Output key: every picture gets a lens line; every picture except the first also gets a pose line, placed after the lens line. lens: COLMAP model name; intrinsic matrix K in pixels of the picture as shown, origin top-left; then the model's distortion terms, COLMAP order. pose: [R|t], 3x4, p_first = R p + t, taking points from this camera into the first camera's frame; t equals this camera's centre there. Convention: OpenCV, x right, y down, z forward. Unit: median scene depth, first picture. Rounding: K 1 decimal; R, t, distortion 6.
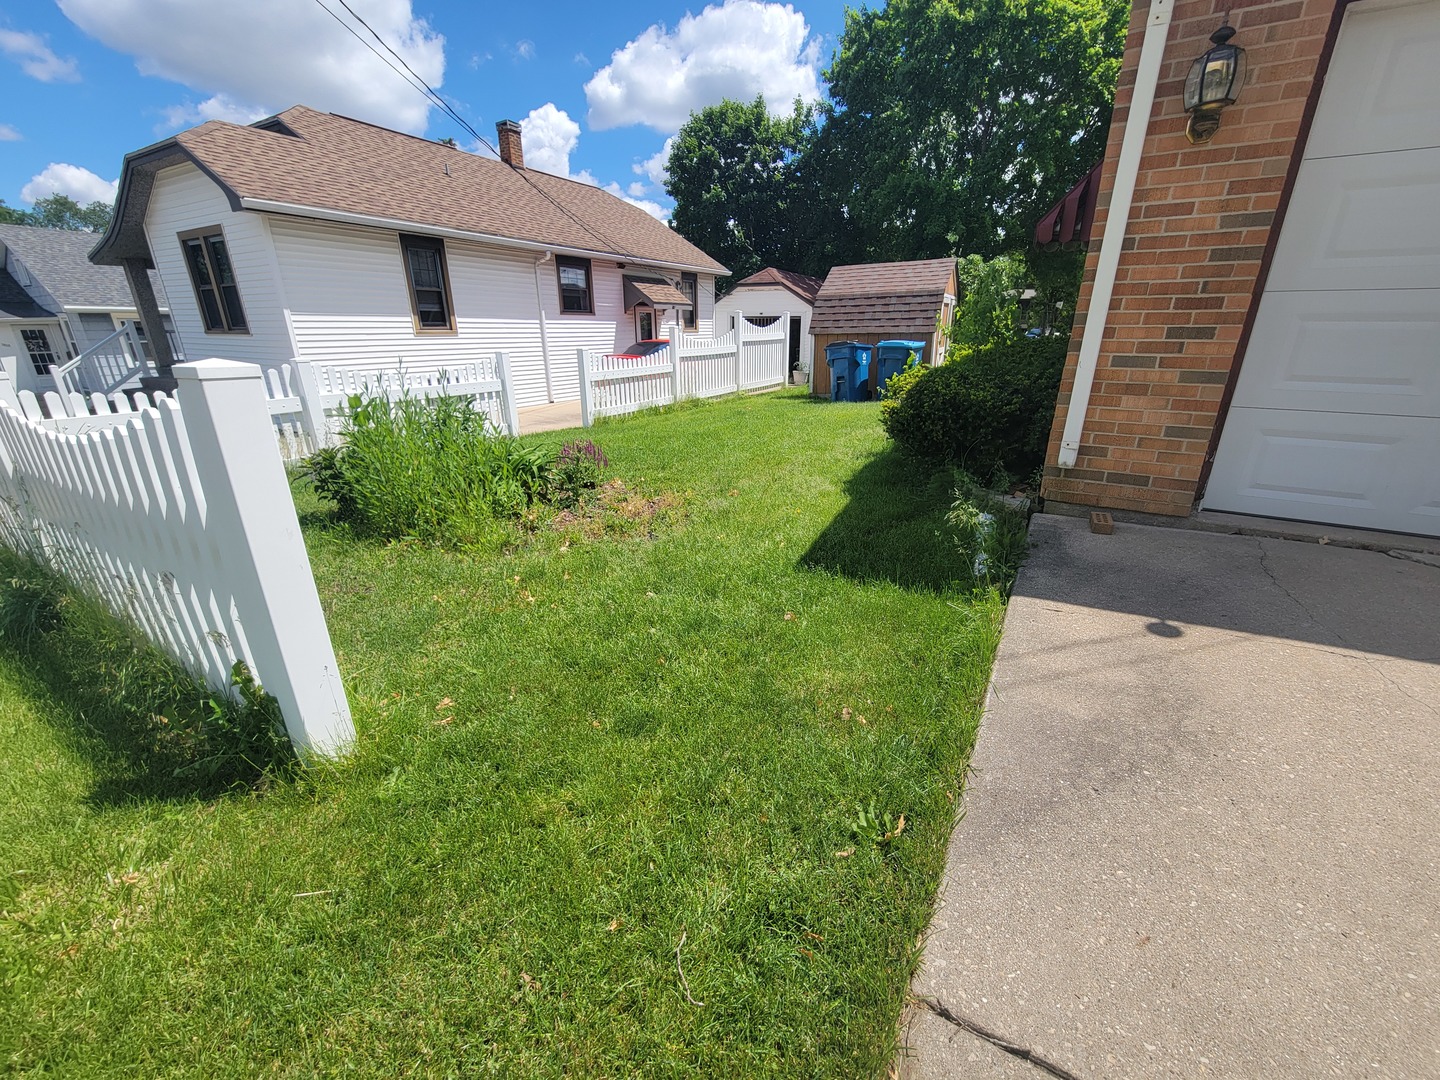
lens RADIAL K [[585.0, 0, 721.9], [0, 585.0, 548.4], [0, 0, 1]] dist [-0.001843, 0.000276]
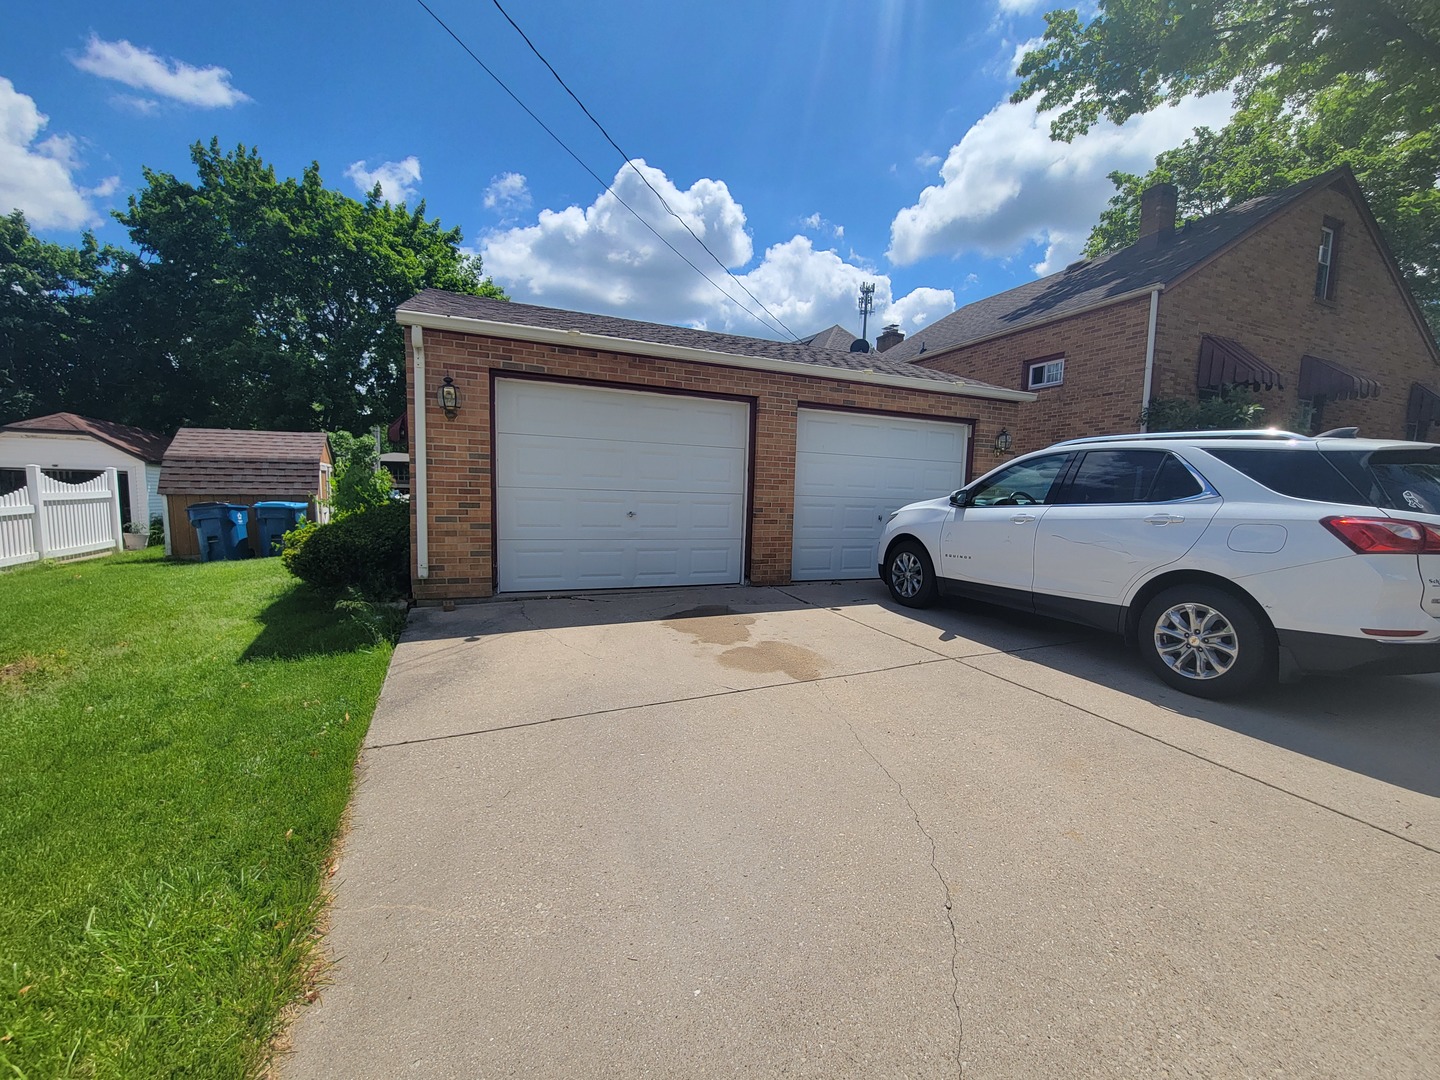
lens RADIAL K [[585.0, 0, 733.2], [0, 585.0, 549.1], [0, 0, 1]] dist [-0.001843, 0.000276]
pose [[0.580306, -0.056043, 0.812468, -0.106284], [0.259849, 0.958227, -0.119500, 0.085743], [-0.771831, 0.280465, 0.570627, -0.274459]]
